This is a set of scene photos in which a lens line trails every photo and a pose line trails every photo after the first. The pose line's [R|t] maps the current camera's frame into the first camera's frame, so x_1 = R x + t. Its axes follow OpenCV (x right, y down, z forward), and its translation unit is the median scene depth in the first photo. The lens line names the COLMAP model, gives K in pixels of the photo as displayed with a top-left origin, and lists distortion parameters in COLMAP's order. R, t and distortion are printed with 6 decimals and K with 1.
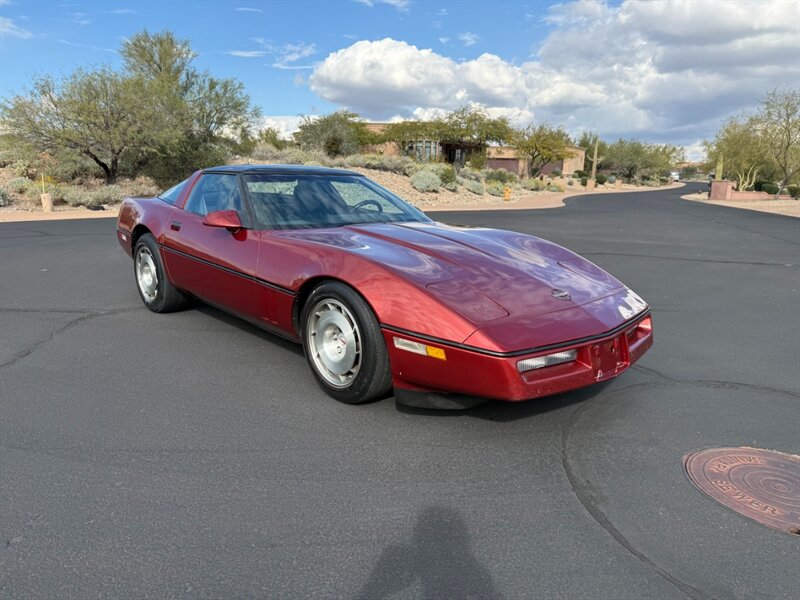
lens RADIAL K [[575.4, 0, 414.7], [0, 575.4, 296.8], [0, 0, 1]] dist [0.005608, -0.012426]
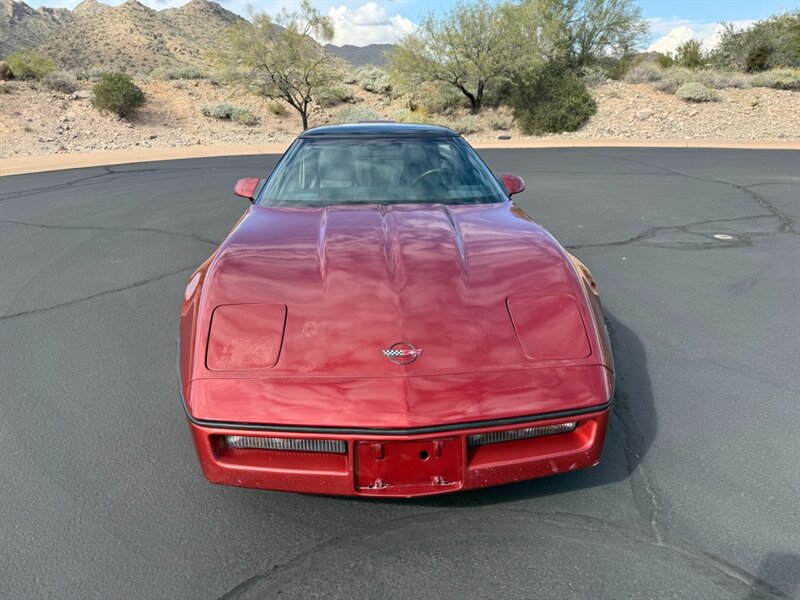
lens RADIAL K [[575.4, 0, 400.2], [0, 575.4, 304.9], [0, 0, 1]] dist [0.005608, -0.012426]
pose [[0.766876, 0.197175, -0.610757, 0.088646], [-0.109537, 0.977886, 0.178160, -0.024411], [0.632379, -0.069726, 0.771515, 0.063541]]
